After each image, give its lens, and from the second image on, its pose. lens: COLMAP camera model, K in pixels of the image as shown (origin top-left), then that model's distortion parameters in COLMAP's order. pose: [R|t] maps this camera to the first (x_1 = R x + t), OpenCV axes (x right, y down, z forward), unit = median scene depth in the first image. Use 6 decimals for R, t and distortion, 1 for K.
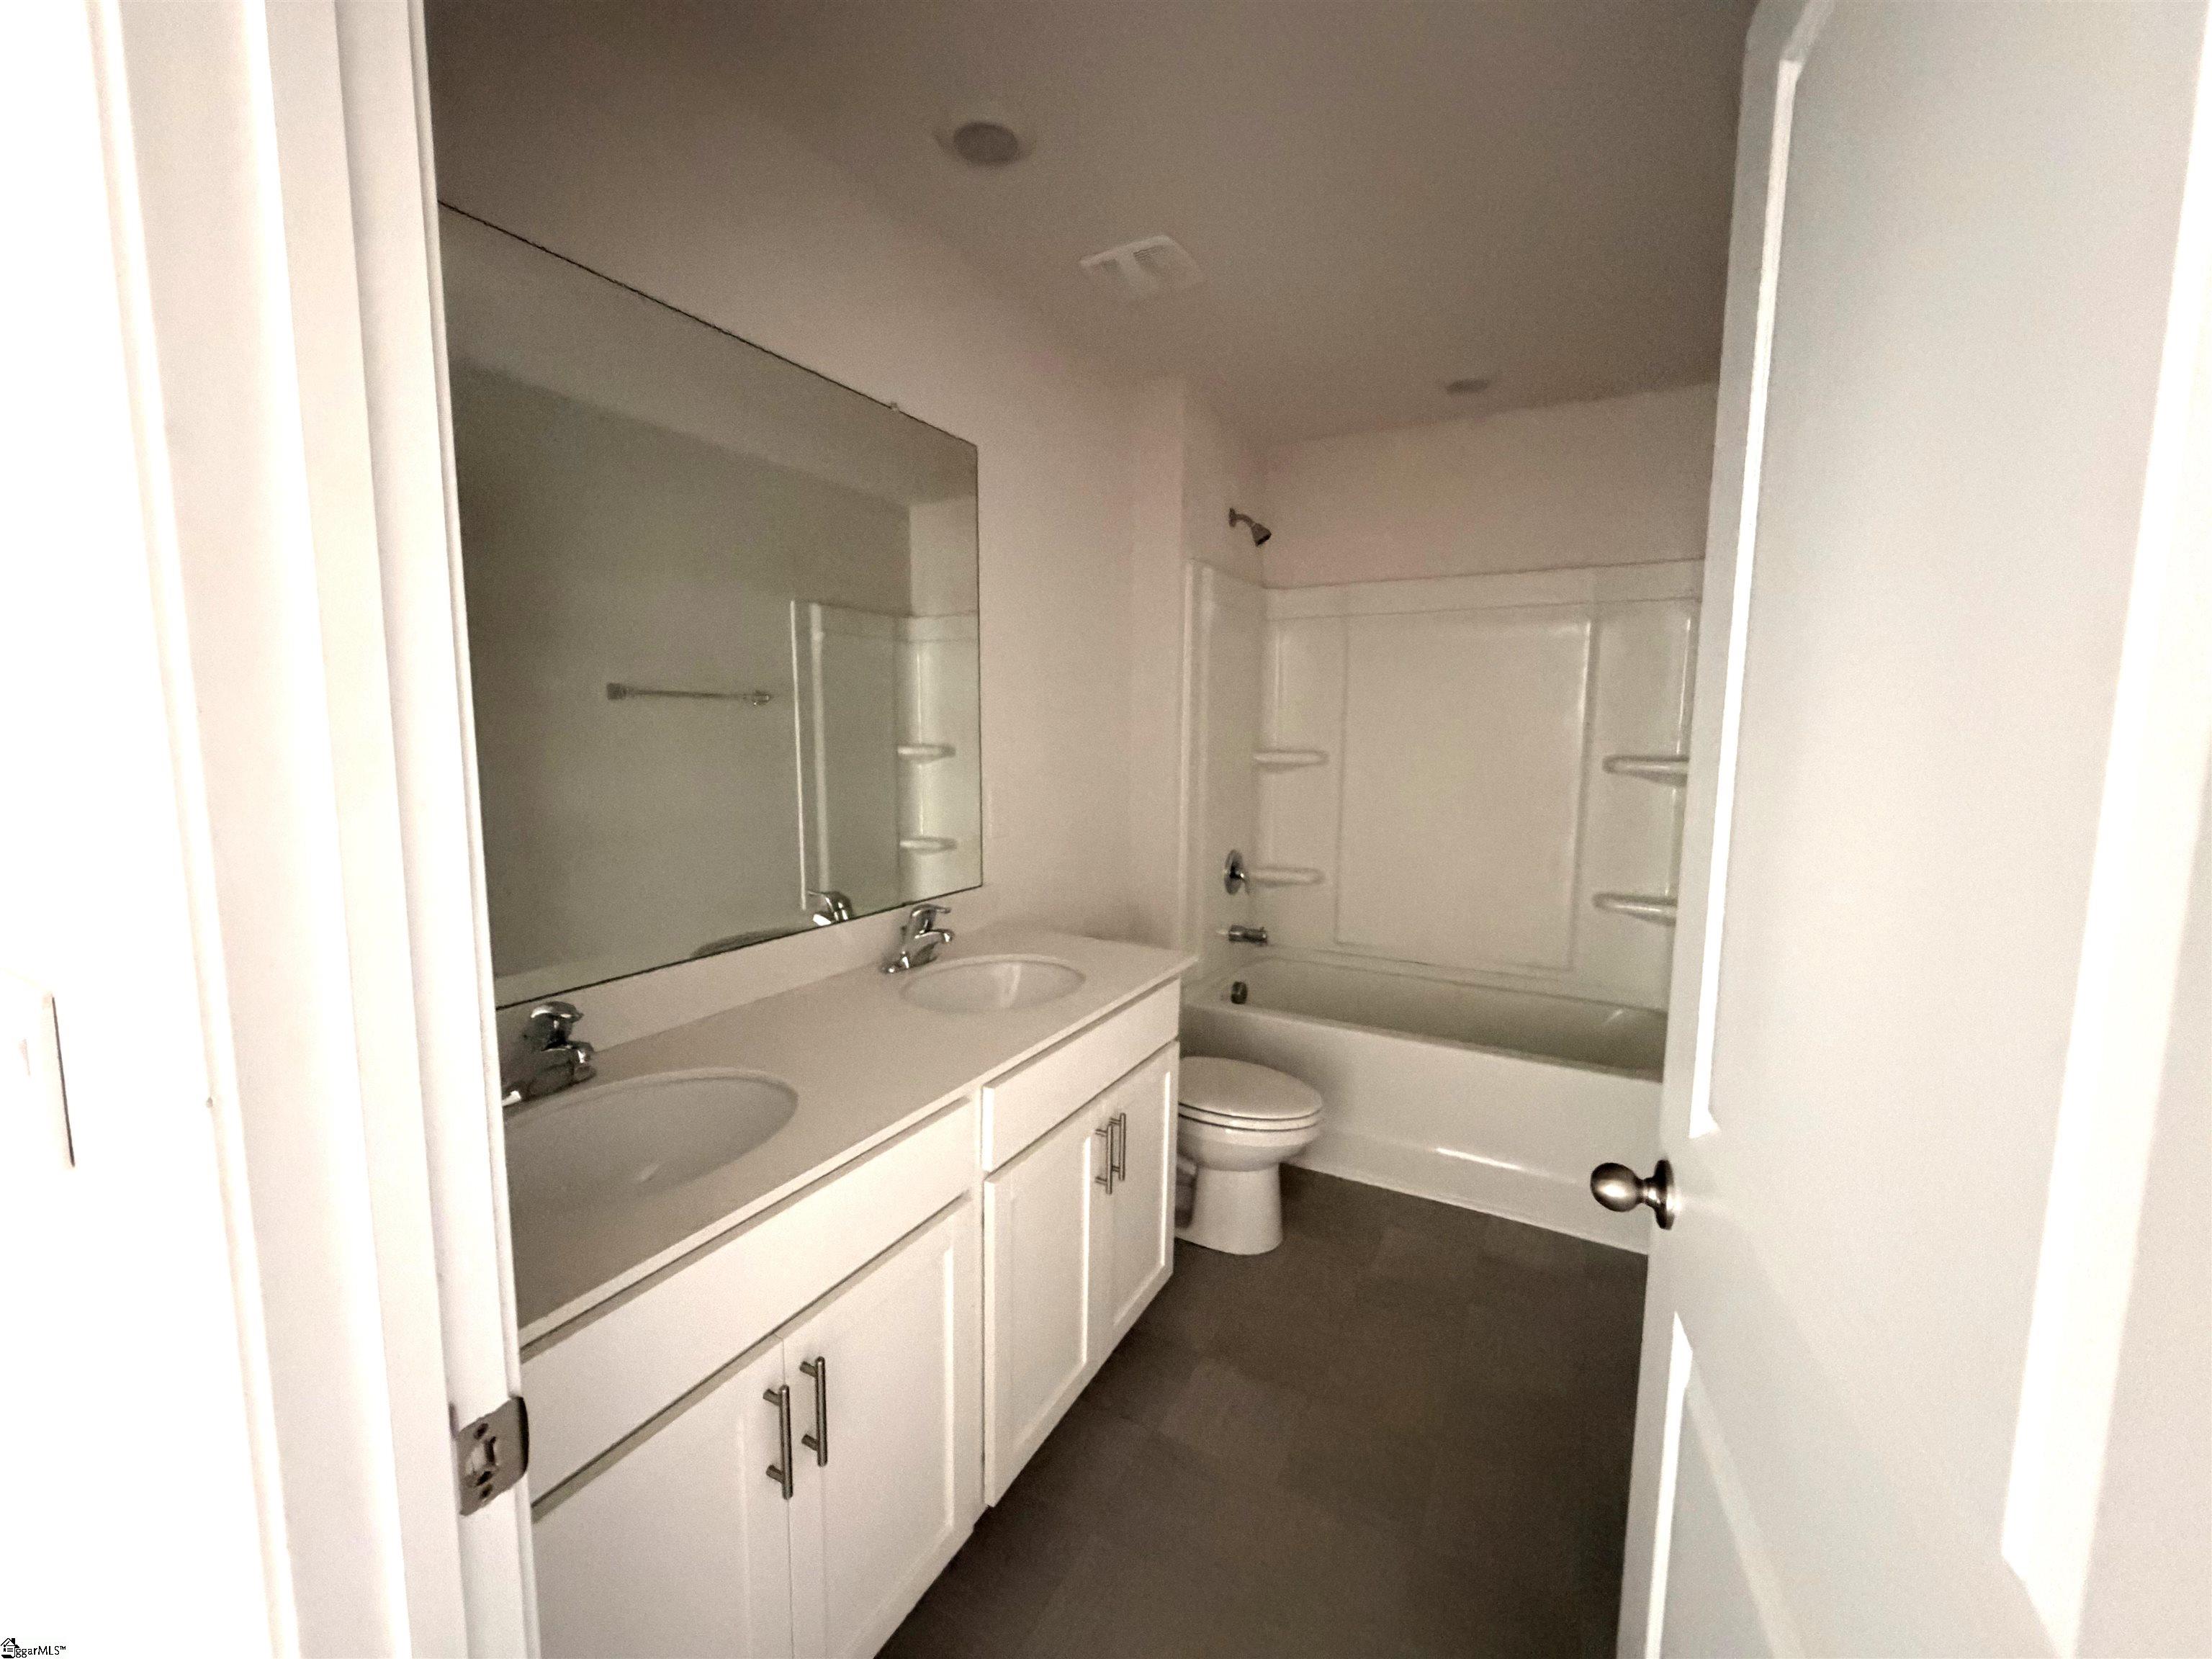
lens RADIAL K [[882.2, 0, 1100.1], [0, 882.2, 828.5], [0, 0, 1]] dist [0.000298, 0.000185]
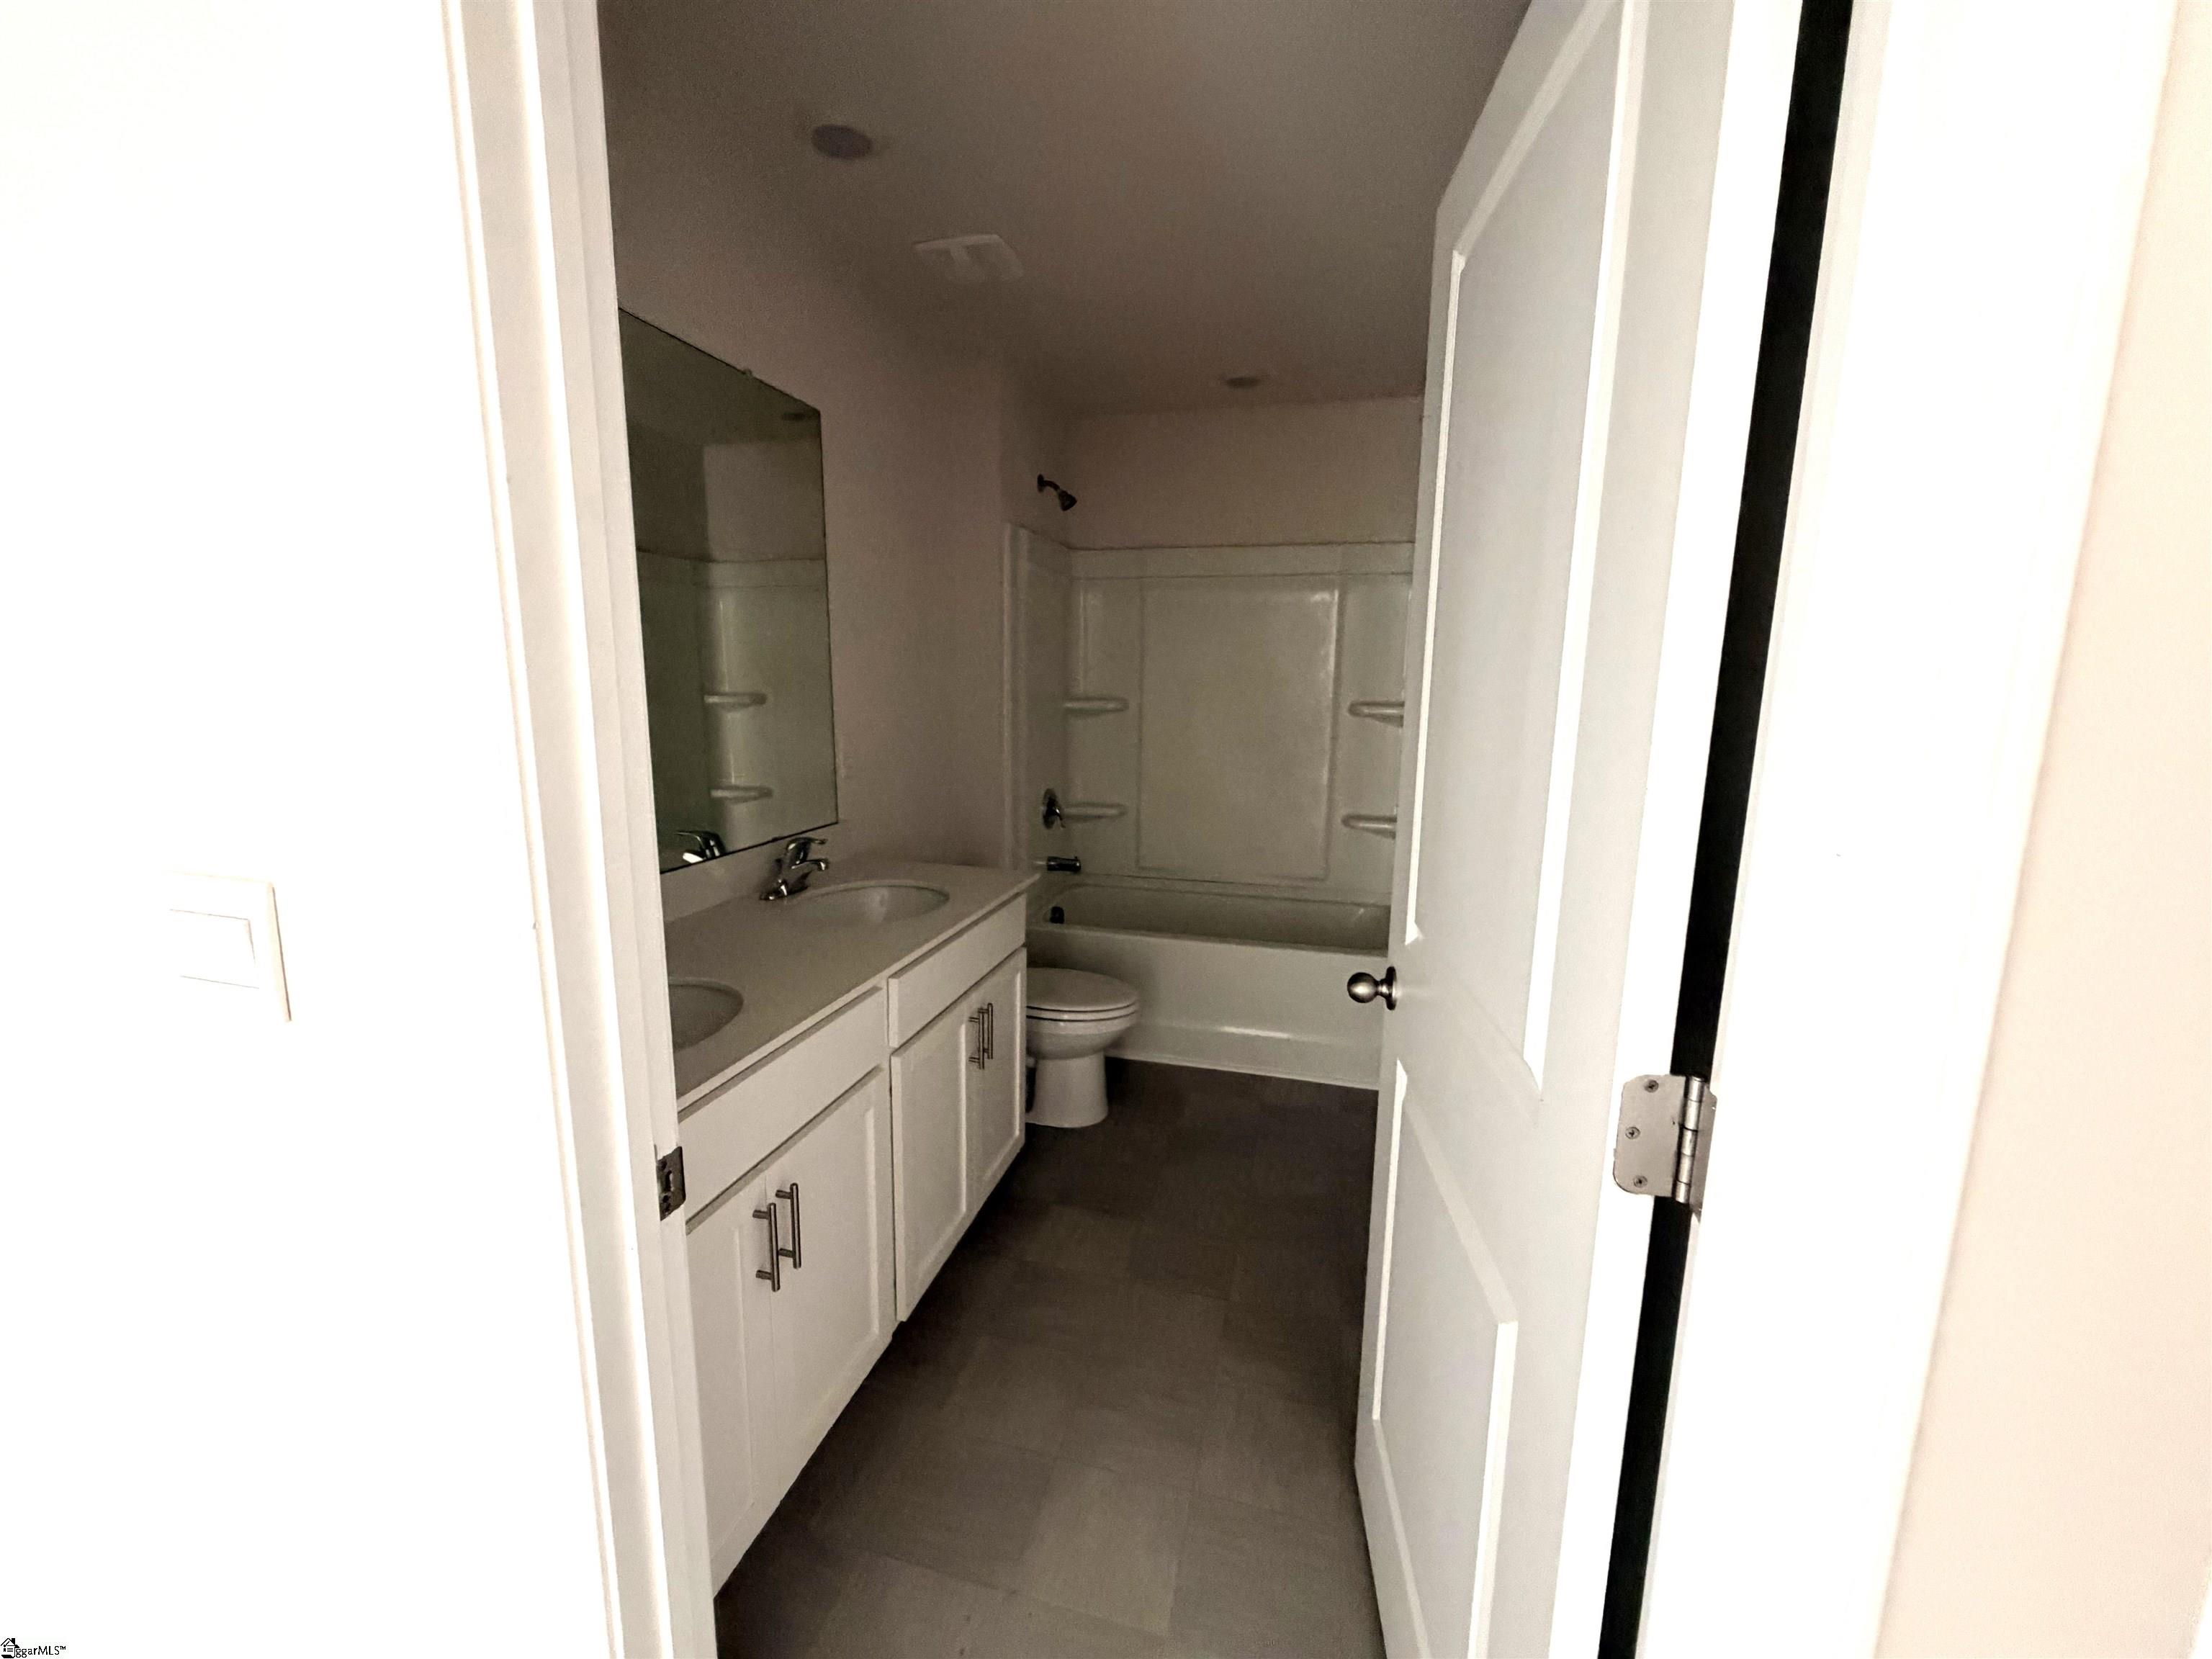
lens RADIAL K [[882.2, 0, 1100.1], [0, 882.2, 828.5], [0, 0, 1]] dist [0.000298, 0.000185]
pose [[0.969547, -0.037405, 0.242032, -0.092574], [0.023657, 0.997950, 0.059465, 0.016230], [-0.243760, -0.051929, 0.968444, -0.151579]]
